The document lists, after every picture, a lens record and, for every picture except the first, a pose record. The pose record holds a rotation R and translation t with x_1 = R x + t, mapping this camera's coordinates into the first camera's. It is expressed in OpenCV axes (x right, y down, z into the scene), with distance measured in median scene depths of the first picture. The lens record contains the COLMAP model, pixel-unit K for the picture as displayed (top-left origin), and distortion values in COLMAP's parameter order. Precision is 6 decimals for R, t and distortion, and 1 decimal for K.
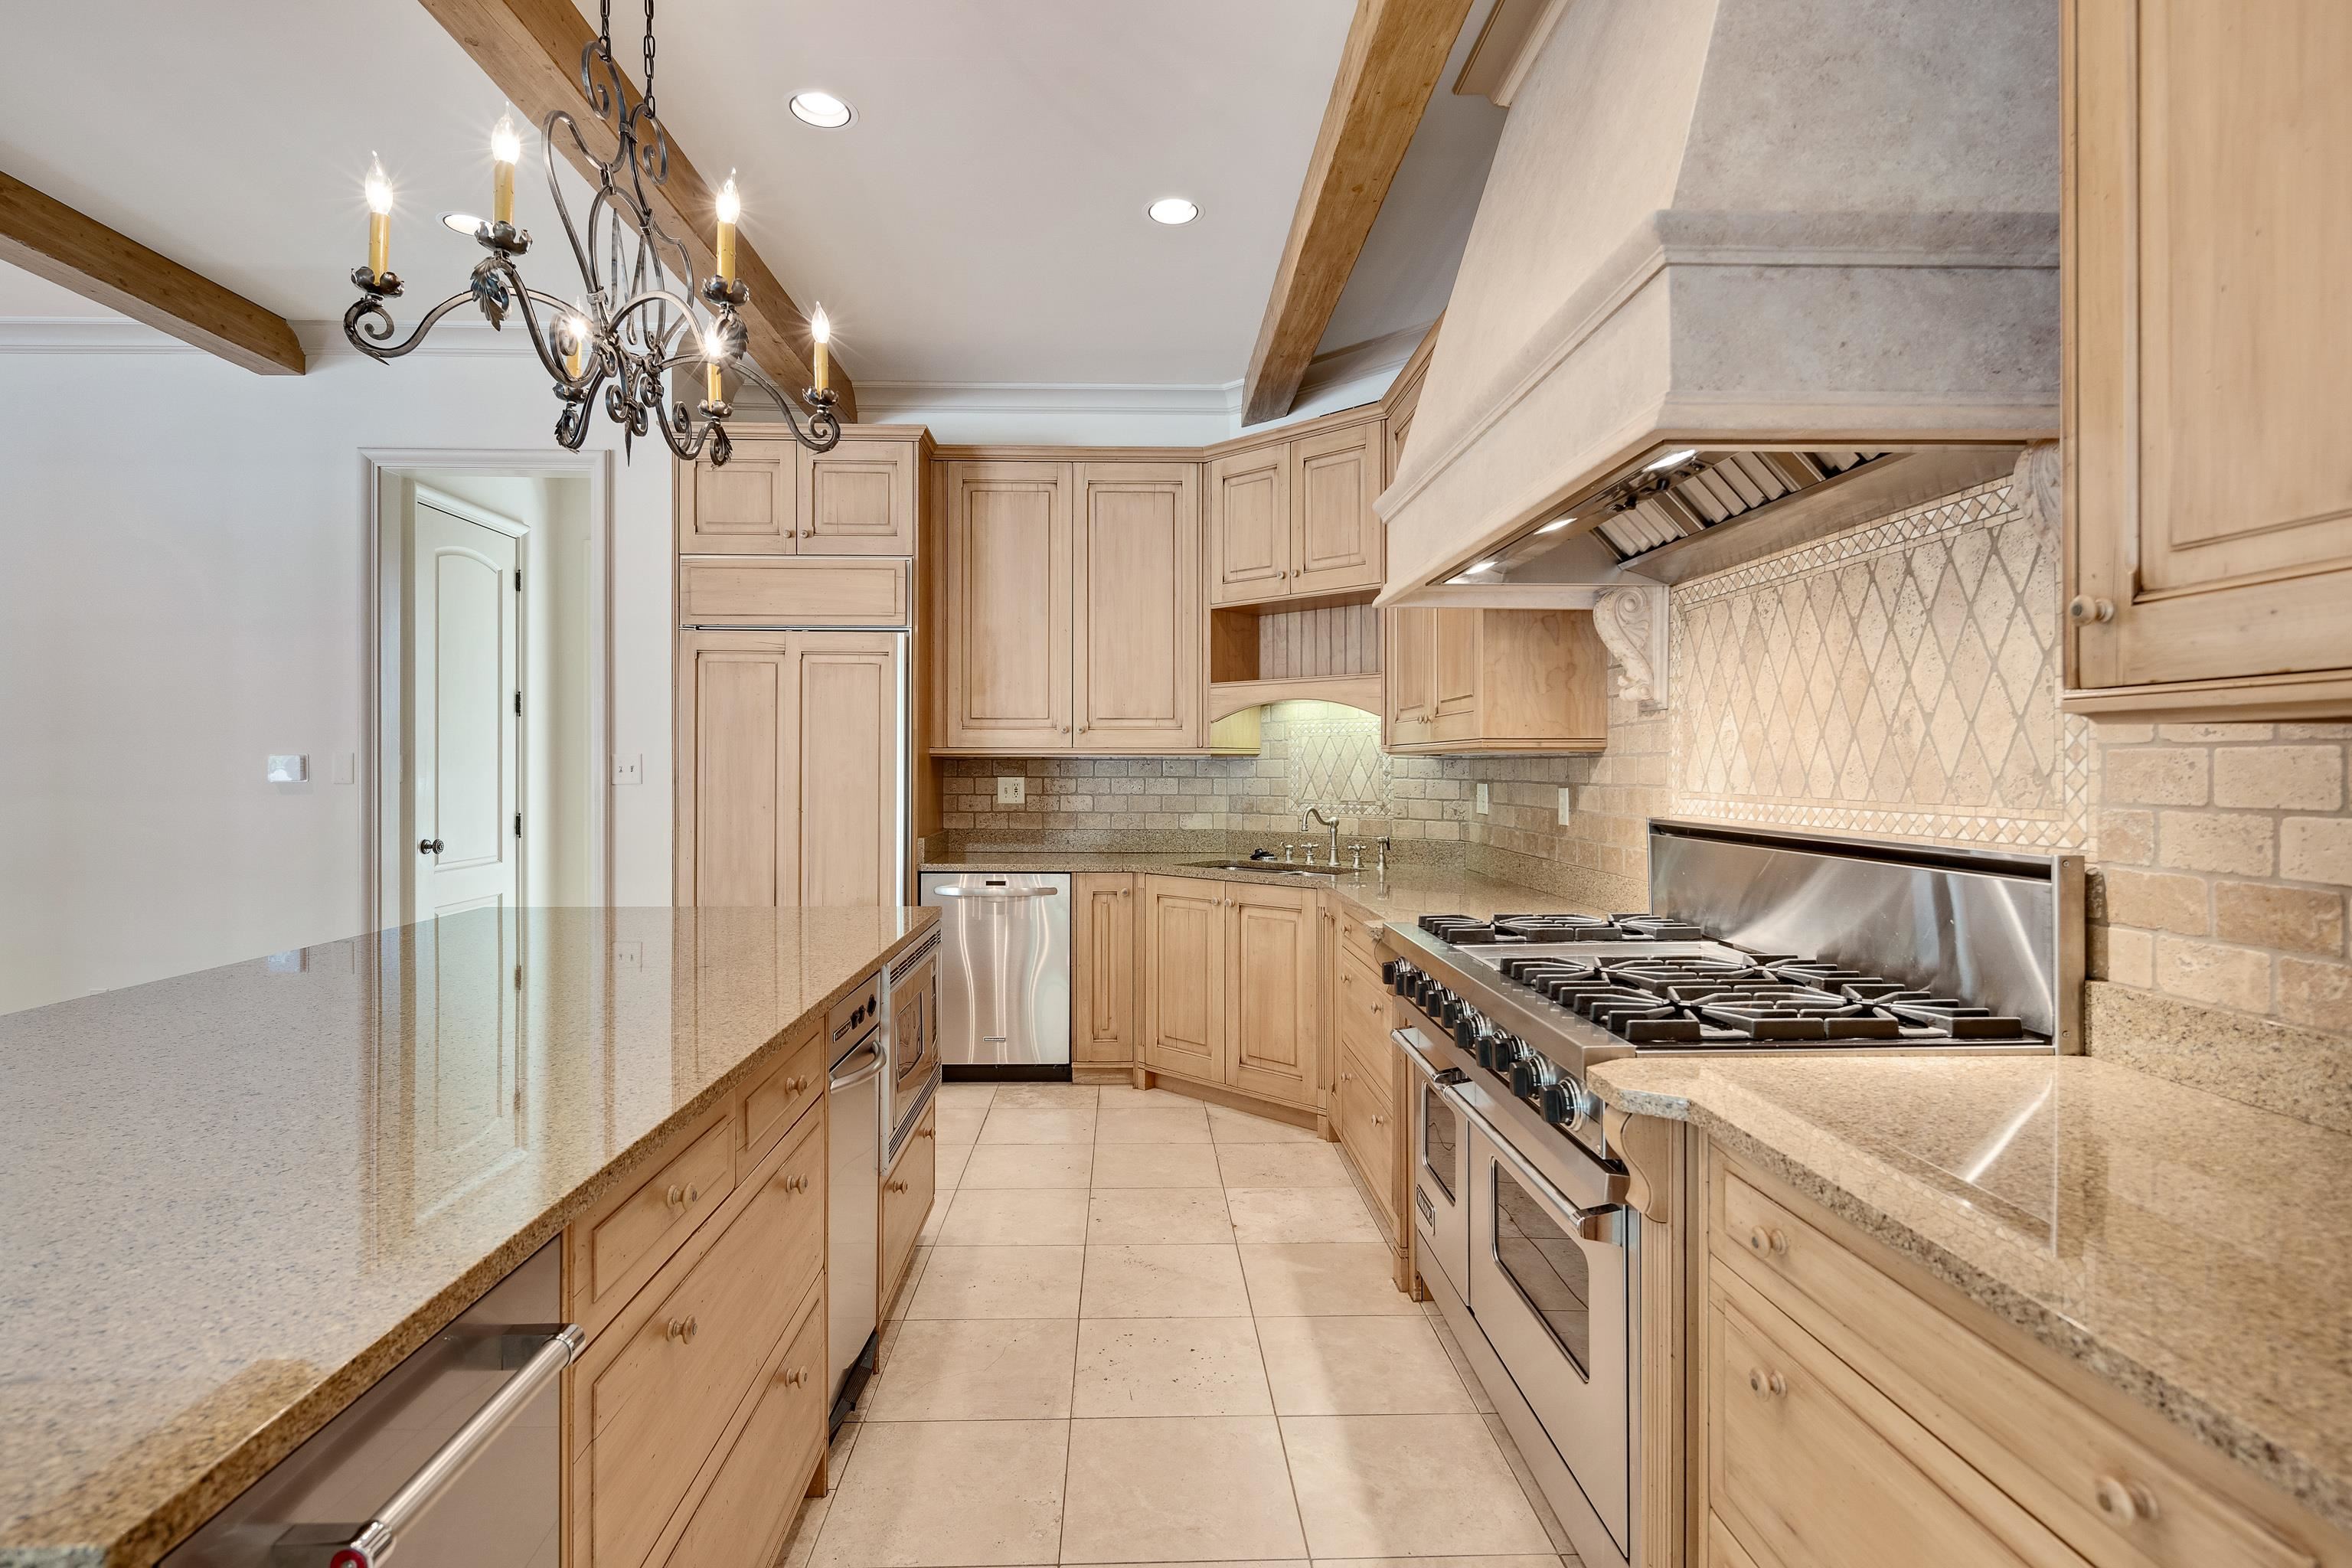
lens RADIAL K [[1137.4, 0, 1167.4], [0, 1137.4, 767.7], [0, 0, 1]] dist [0.003092, -0.000242]
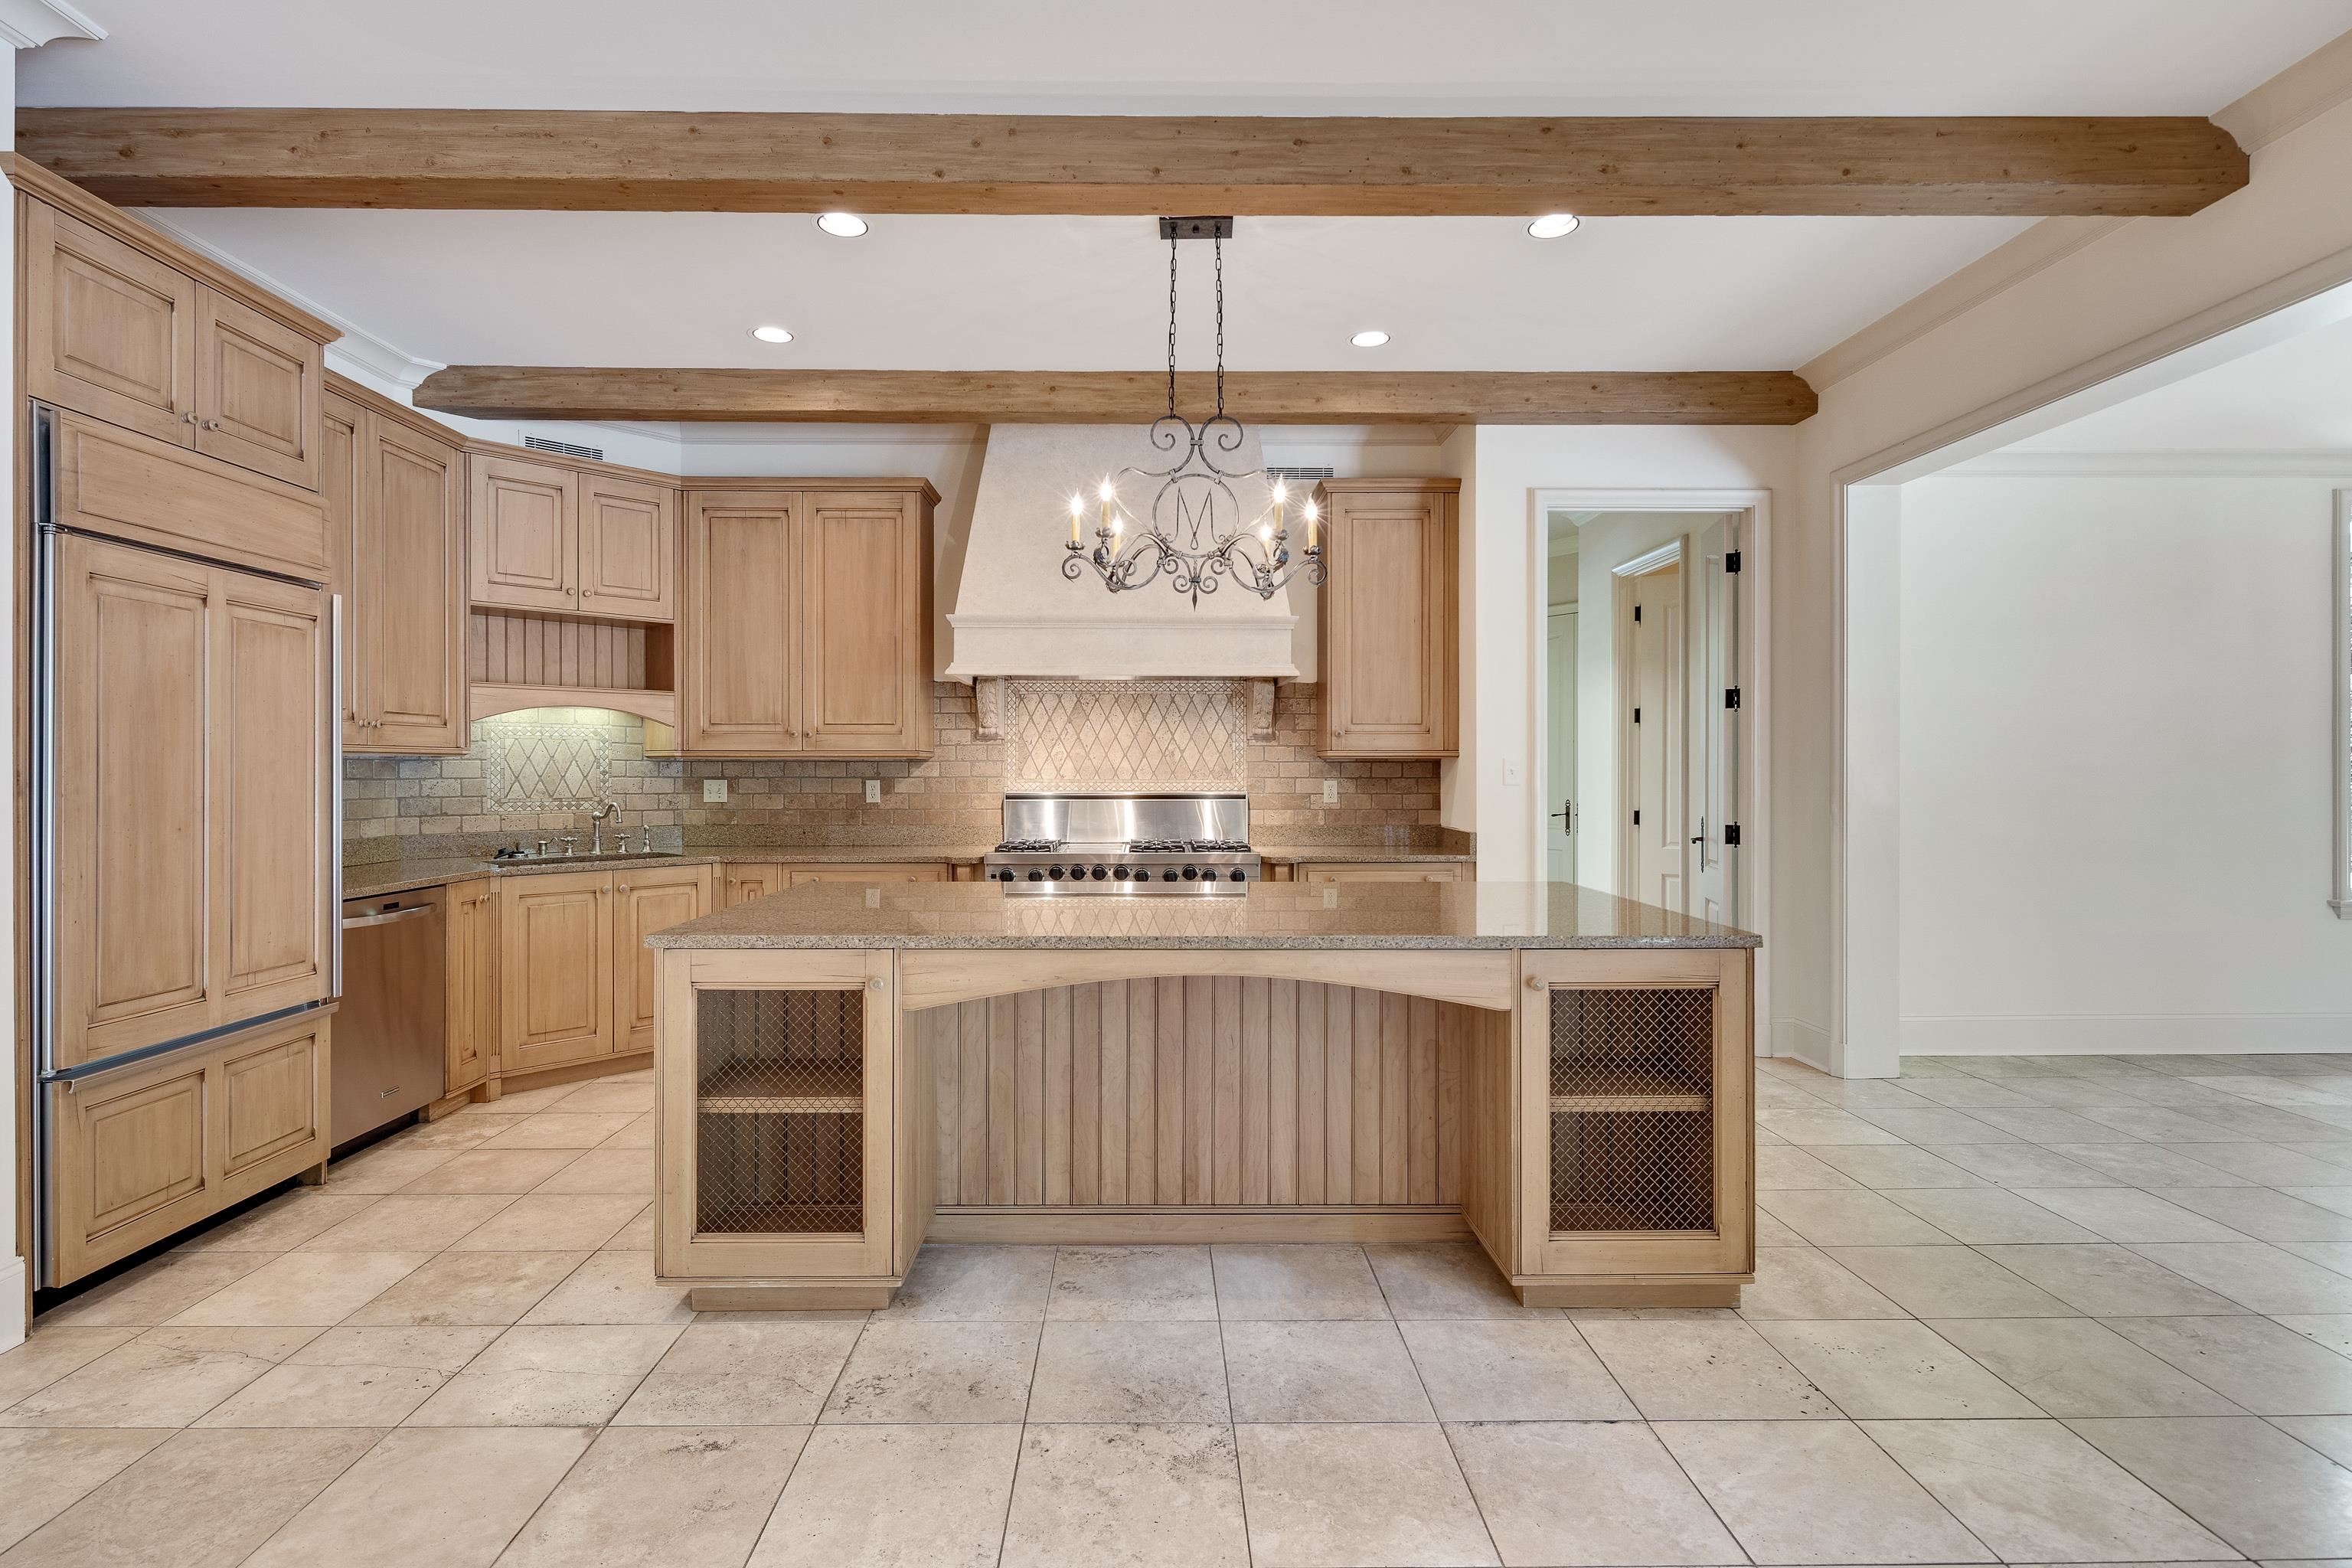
lens RADIAL K [[1137.4, 0, 1160.9], [0, 1137.4, 772.2], [0, 0, 1]] dist [0.003092, -0.000242]
pose [[0.018194, -0.003756, 0.999827, -1.000654], [0.000876, 0.999993, 0.003740, 0.000117], [-0.999834, 0.000808, 0.018198, 0.423962]]
